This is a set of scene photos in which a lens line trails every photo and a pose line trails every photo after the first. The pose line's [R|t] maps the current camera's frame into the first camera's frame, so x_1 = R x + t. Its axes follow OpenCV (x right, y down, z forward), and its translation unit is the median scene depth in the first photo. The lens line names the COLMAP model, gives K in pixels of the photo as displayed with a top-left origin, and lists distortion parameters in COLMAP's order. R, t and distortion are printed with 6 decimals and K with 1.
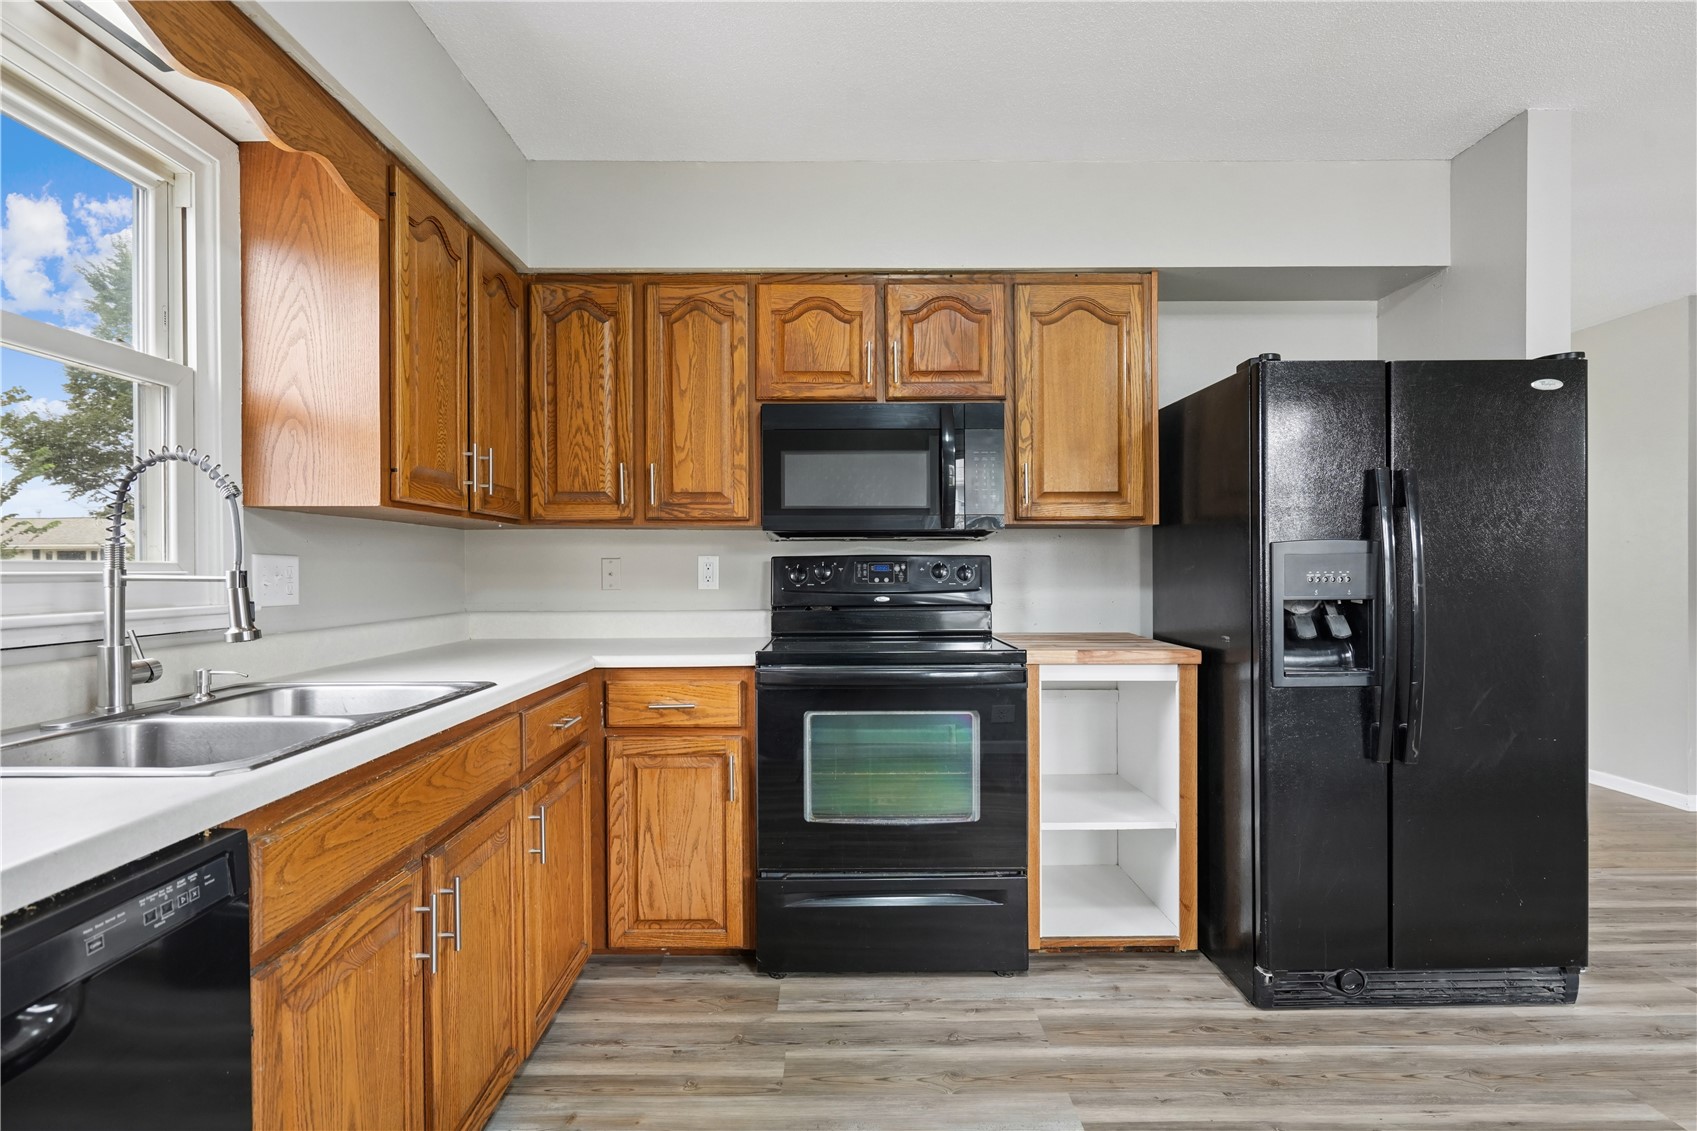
lens RADIAL K [[882.1, 0, 841.5], [0, 882.1, 569.6], [0, 0, 1]] dist [-0.000586, 0.001562]
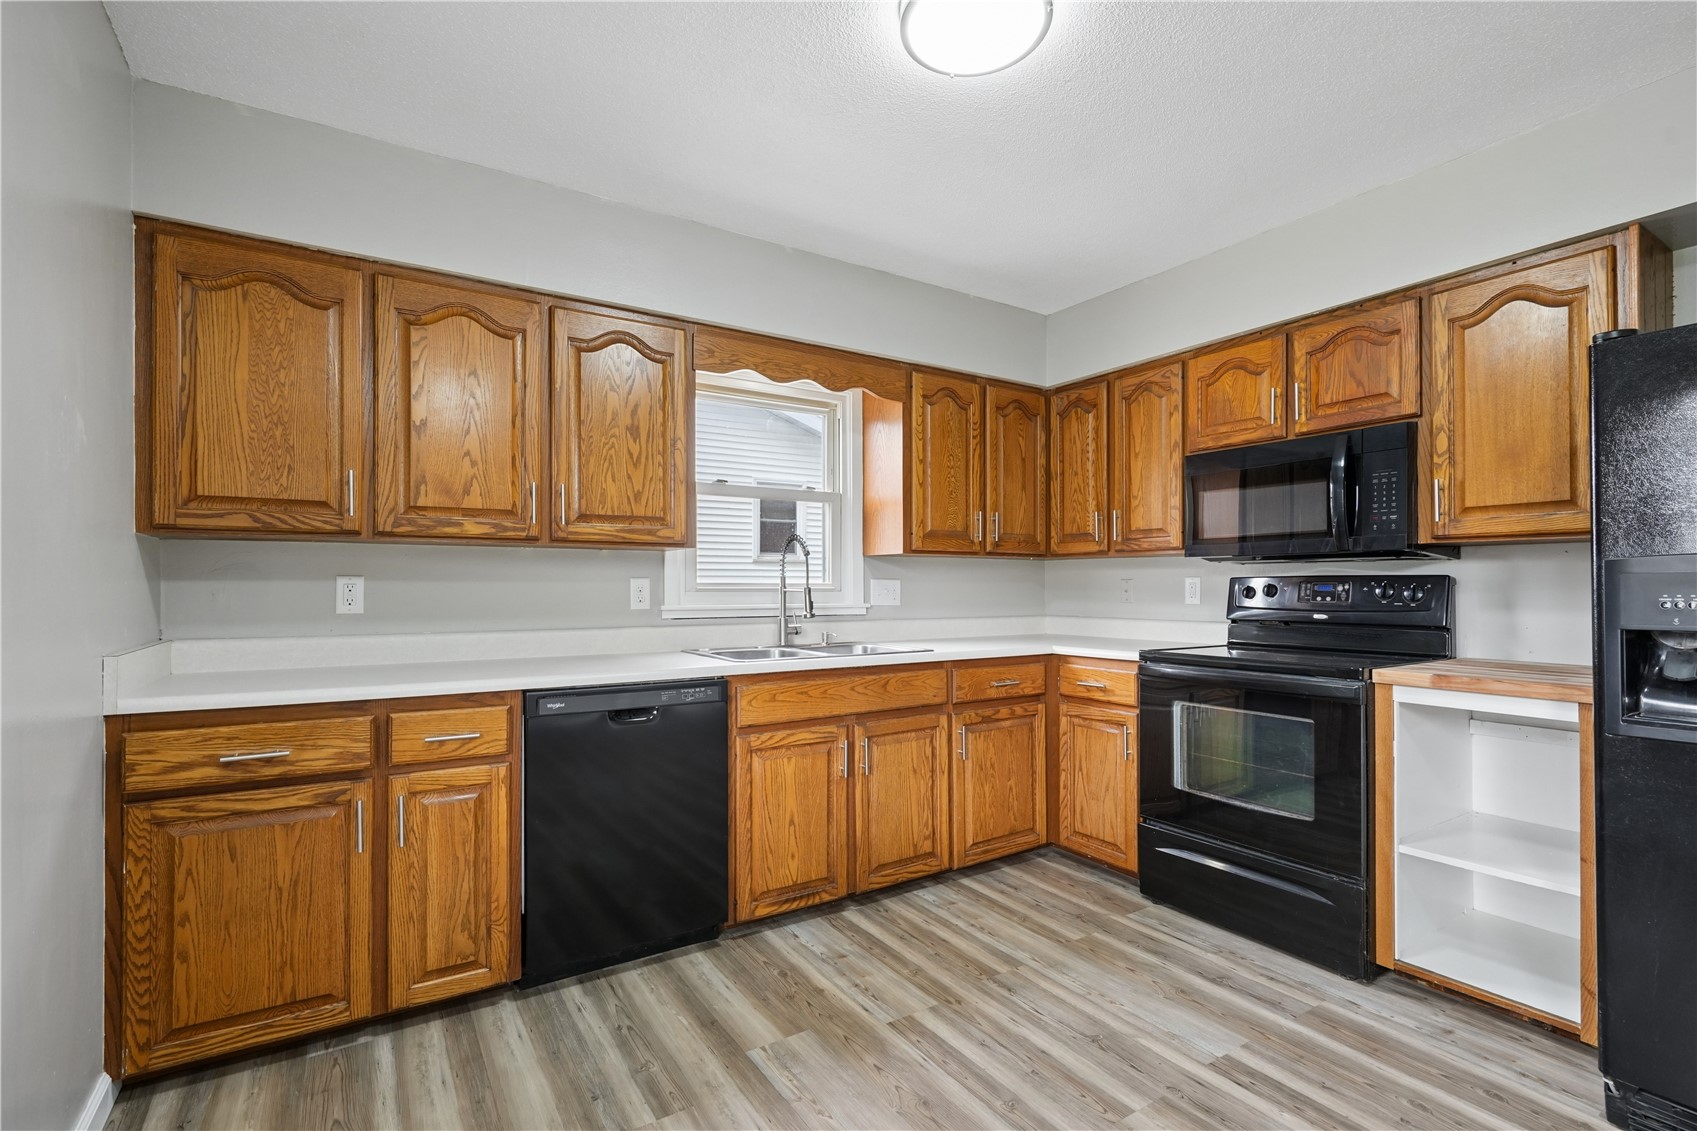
lens RADIAL K [[781.4, 0, 835.2], [0, 781.4, 583.0], [0, 0, 1]] dist [-0.002257, -0.000207]
pose [[0.522886, 0.000586, -0.852403, 0.652622], [-0.003811, 0.999991, -0.001650, -0.004273], [0.852394, 0.004111, 0.522883, -0.003311]]
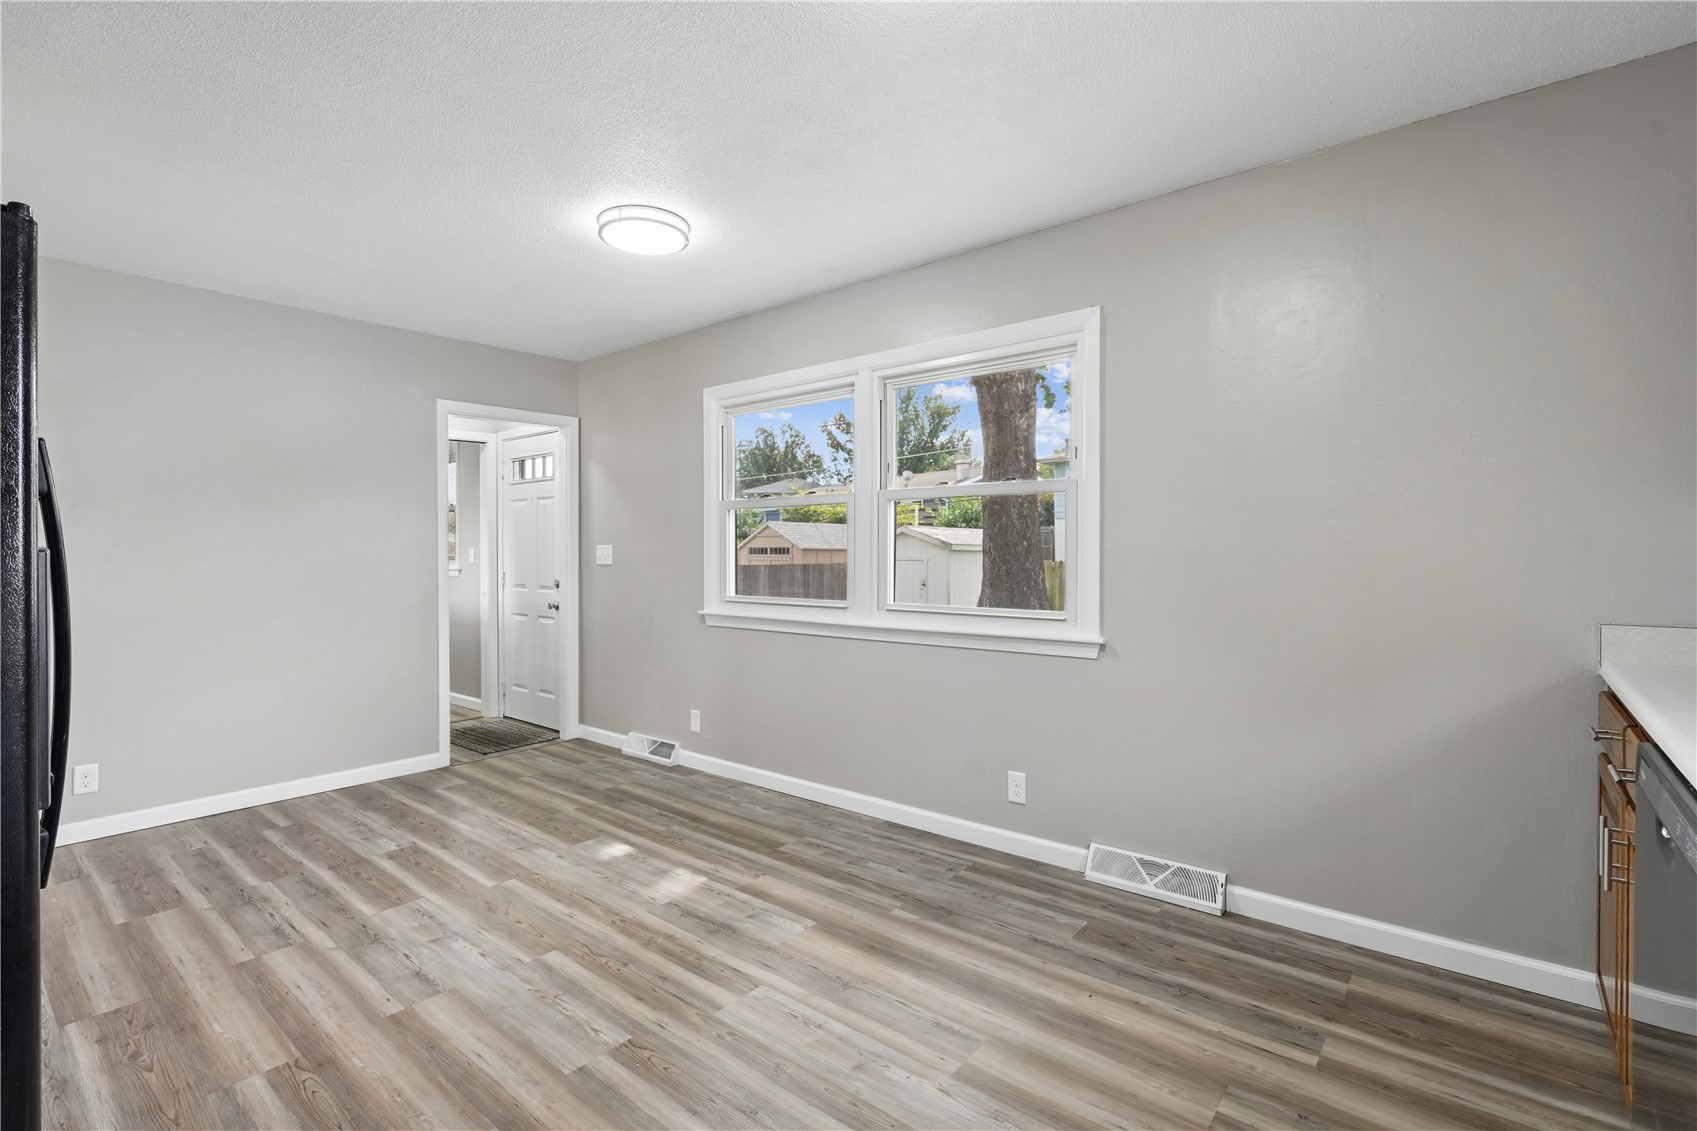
lens RADIAL K [[781.4, 0, 860.0], [0, 781.4, 559.3], [0, 0, 1]] dist [-0.002257, -0.000207]
pose [[-0.774570, 0.001072, 0.632487, -0.193495], [0.008794, 0.999920, 0.009076, -0.021134], [-0.632427, 0.012592, -0.774518, 0.928984]]
